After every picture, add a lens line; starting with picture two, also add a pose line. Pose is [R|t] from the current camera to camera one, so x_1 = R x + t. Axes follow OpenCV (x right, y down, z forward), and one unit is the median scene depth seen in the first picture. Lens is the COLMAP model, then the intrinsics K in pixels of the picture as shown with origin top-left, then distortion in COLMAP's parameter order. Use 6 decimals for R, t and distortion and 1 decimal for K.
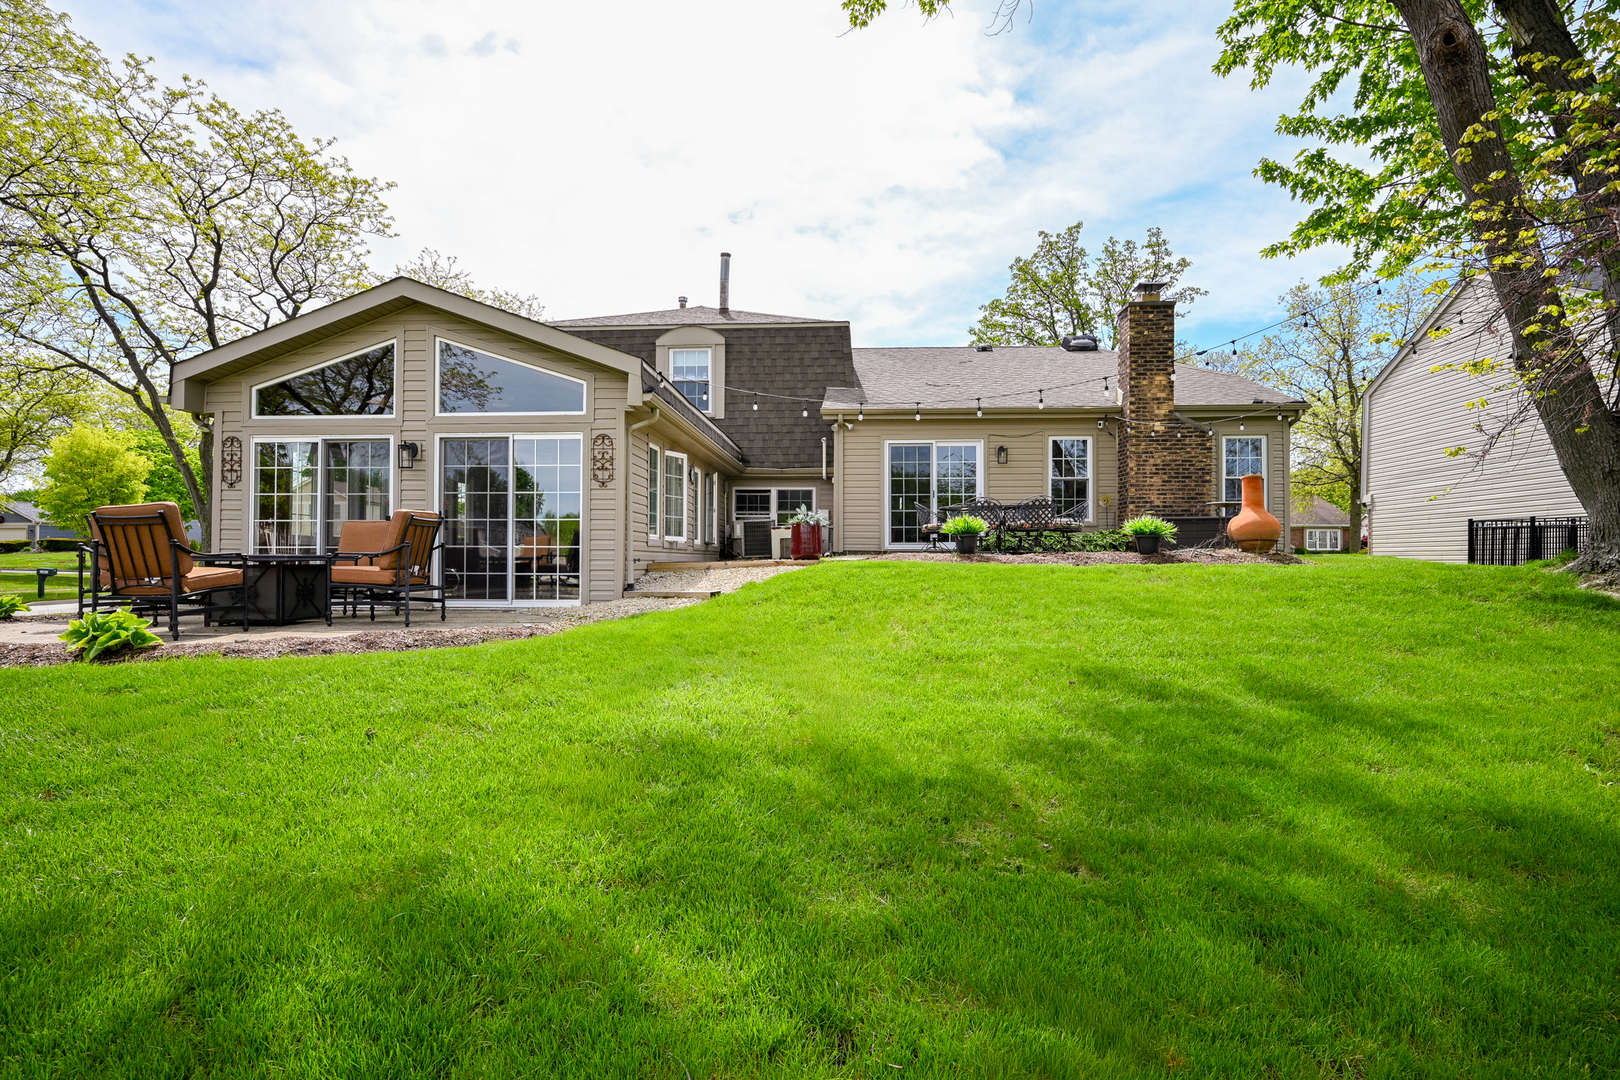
lens RADIAL K [[831.2, 0, 810.8], [0, 831.2, 547.1], [0, 0, 1]] dist [-0.004382, -0.000542]
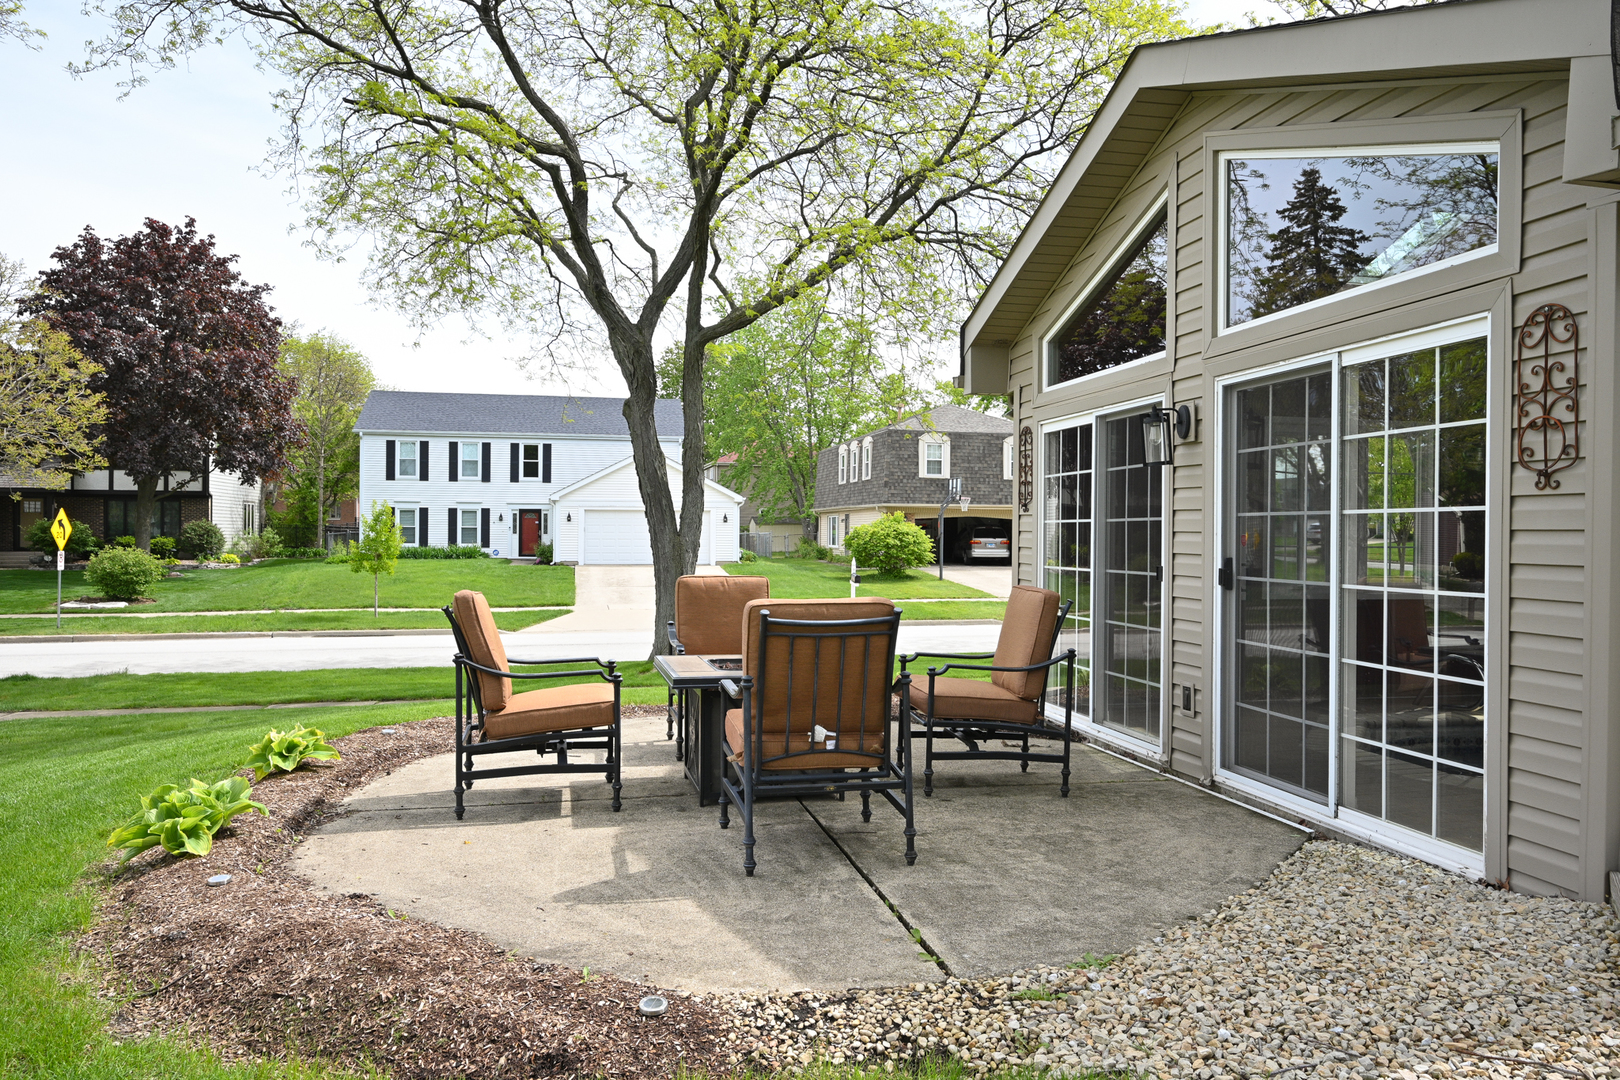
lens RADIAL K [[1138.1, 0, 808.2], [0, 1138.1, 536.0], [0, 0, 1]] dist [0.008408, 0.001691]
pose [[0.259101, 0.000957, -0.965850, 0.041462], [0.010353, 0.999939, 0.003768, -0.038068], [0.965795, -0.010976, 0.259075, 0.411831]]
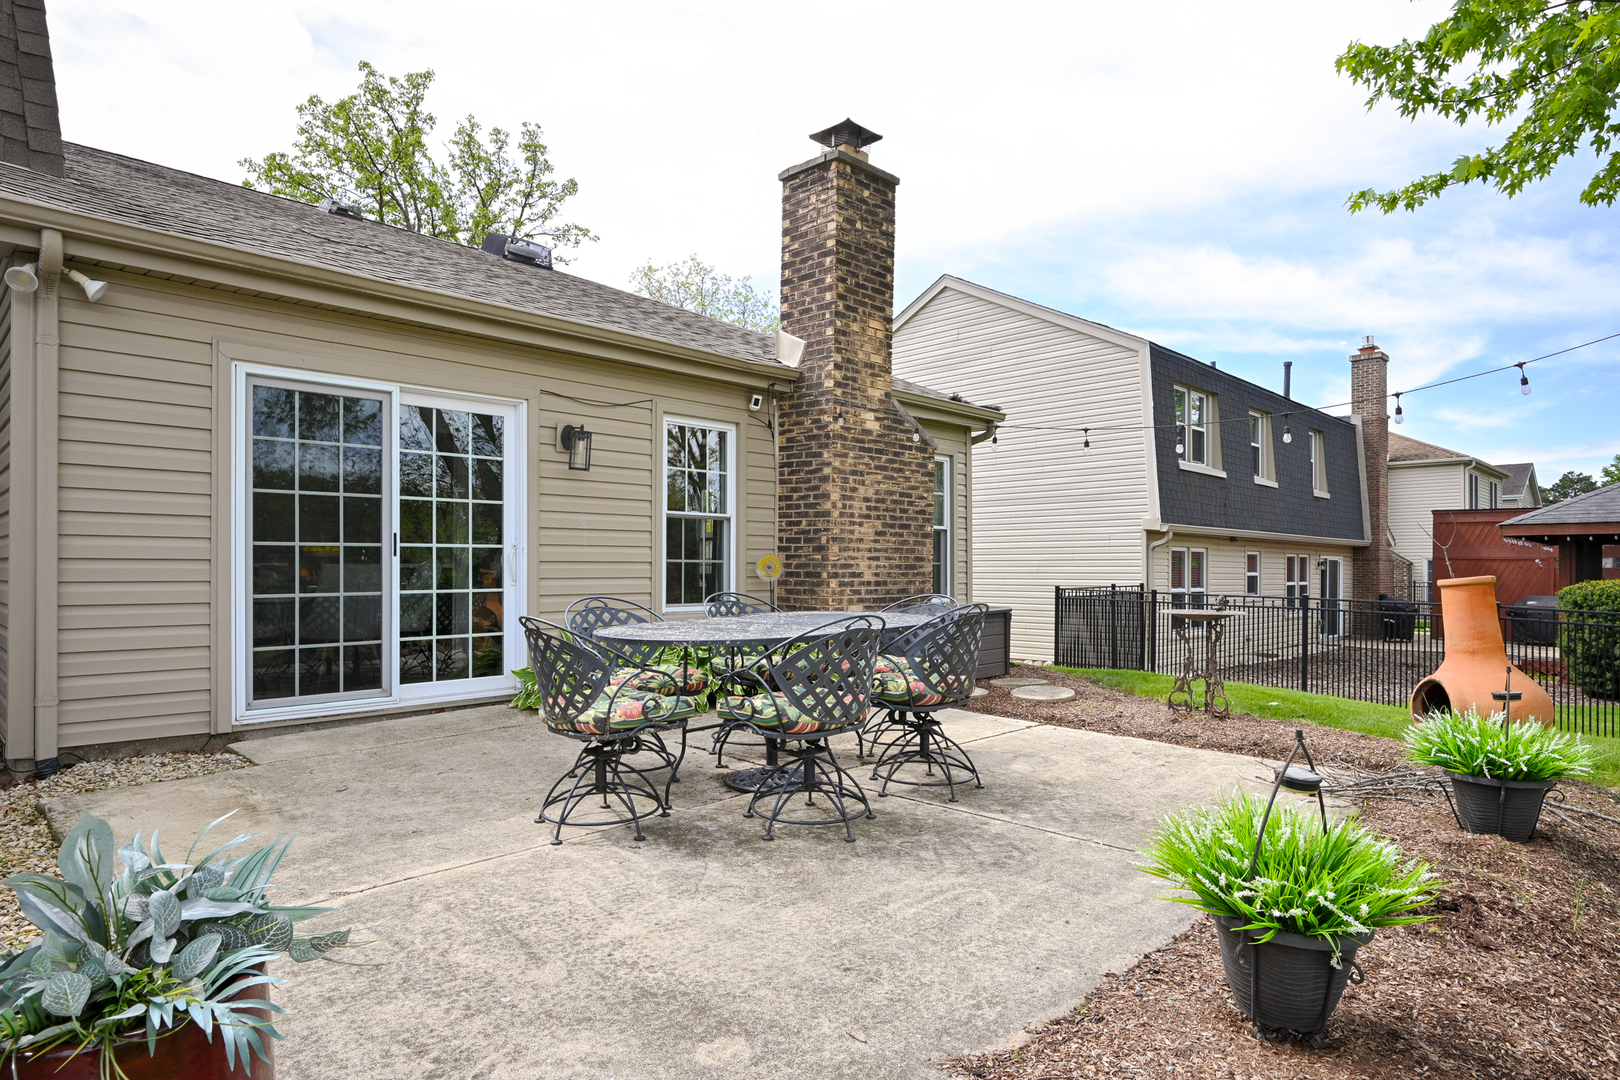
lens RADIAL K [[922.8, 0, 779.1], [0, 922.8, 568.5], [0, 0, 1]] dist [-0.008569, -0.001171]
pose [[0.668170, -0.001813, 0.744007, -0.025460], [-0.013331, 0.999807, 0.014409, -0.061238], [-0.743890, -0.019546, 0.668017, 0.631549]]
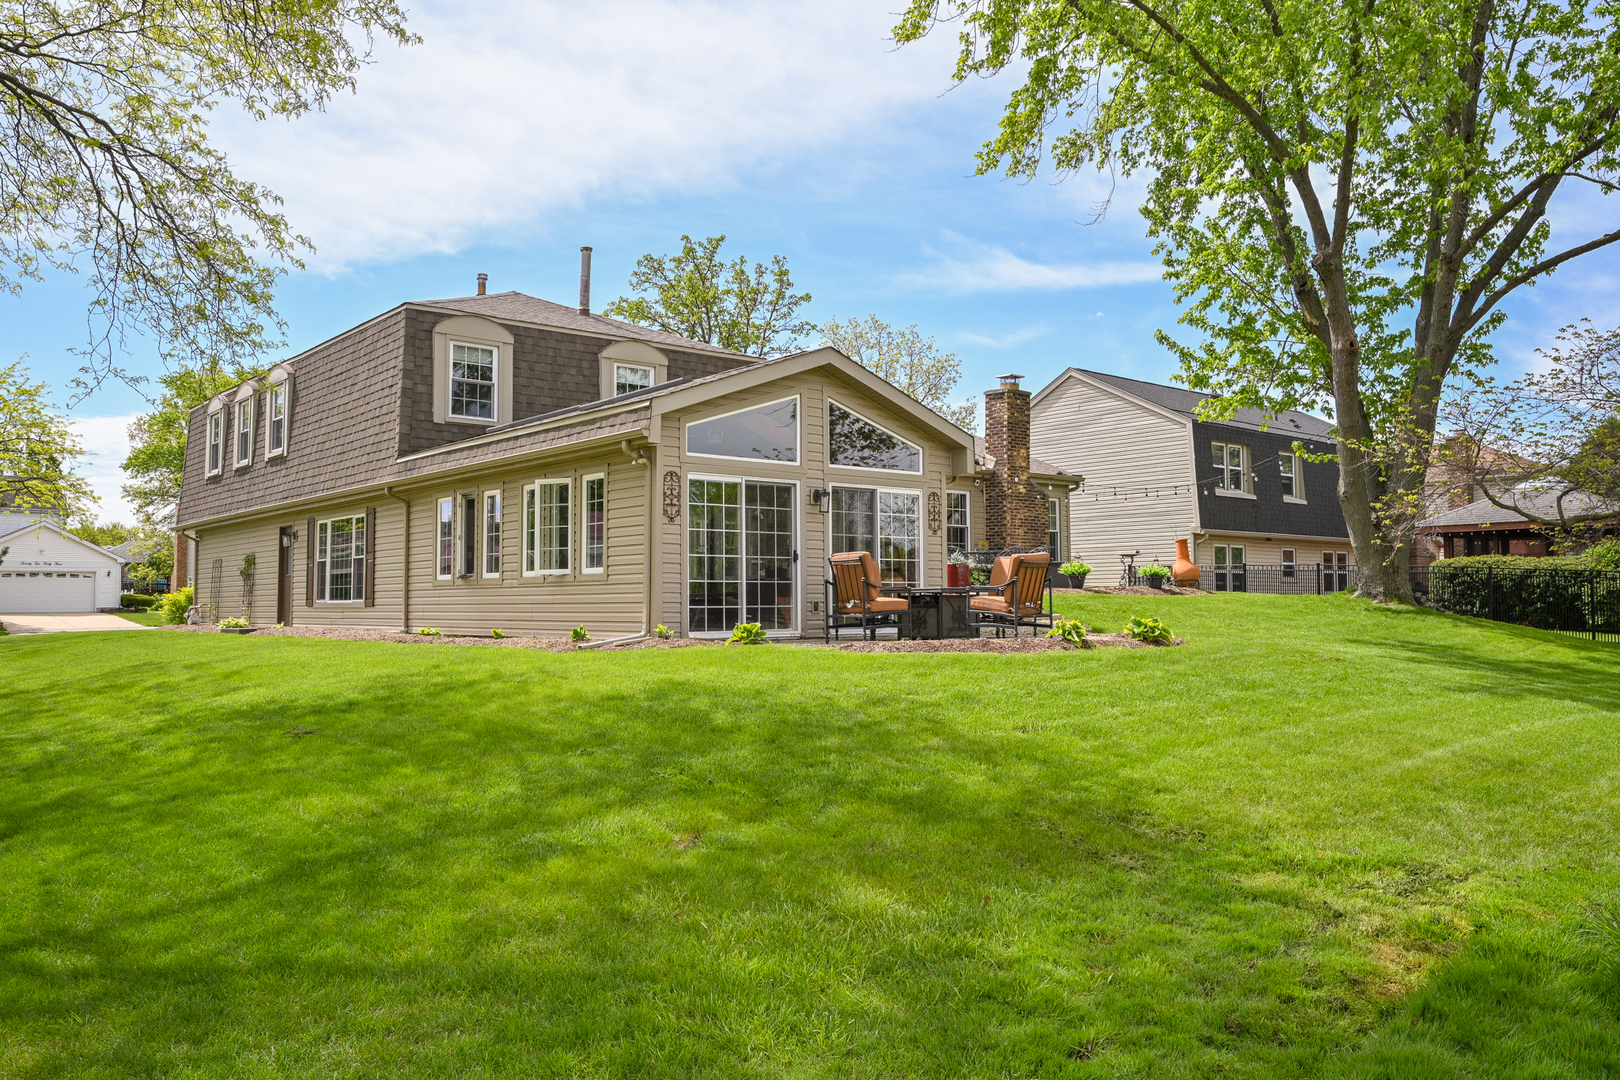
lens RADIAL K [[1257.6, 0, 819.1], [0, 1257.6, 532.3], [0, 0, 1]] dist [-0.031082, -0.003010]
pose [[0.715446, 0.032953, 0.697890, -1.069014], [-0.004470, 0.999083, -0.042593, 0.003454], [-0.698653, 0.027353, 0.714937, -0.142755]]
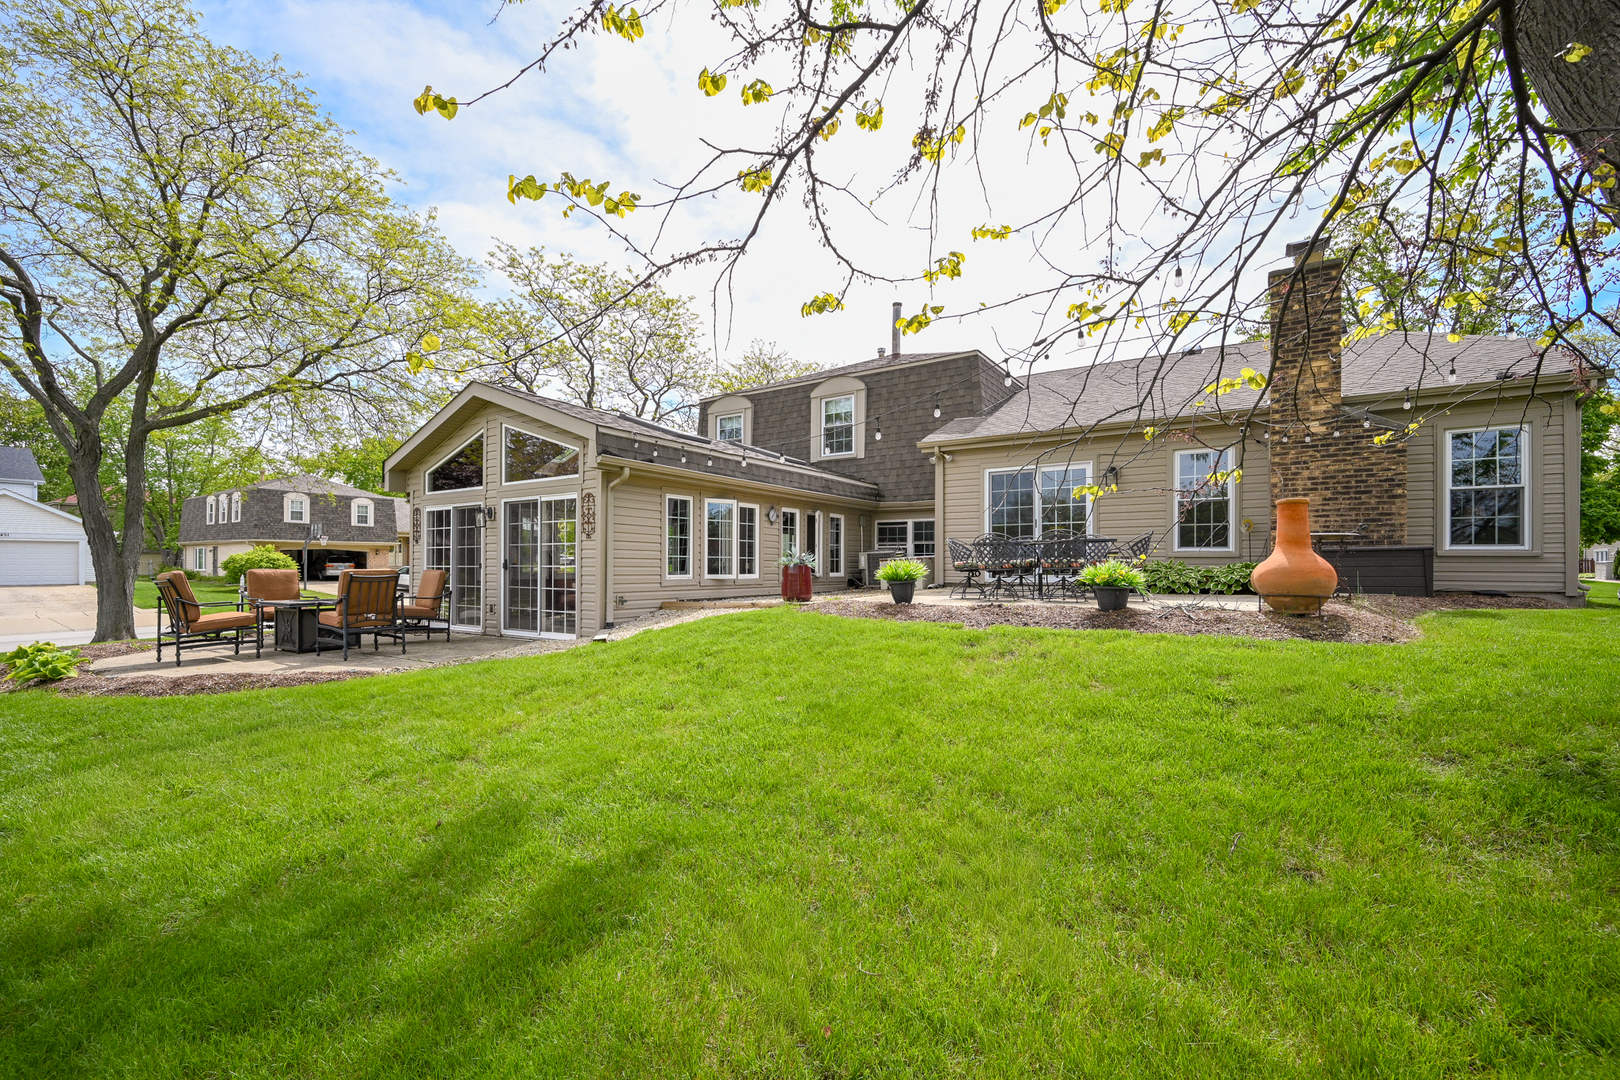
lens RADIAL K [[681.5, 0, 808.7], [0, 681.5, 562.7], [0, 0, 1]] dist [-0.000952, 0.000003]
pose [[0.864339, -0.002172, -0.502906, 0.310116], [0.007454, 0.999936, 0.008492, -0.028287], [0.502855, -0.011088, 0.864300, 0.212541]]
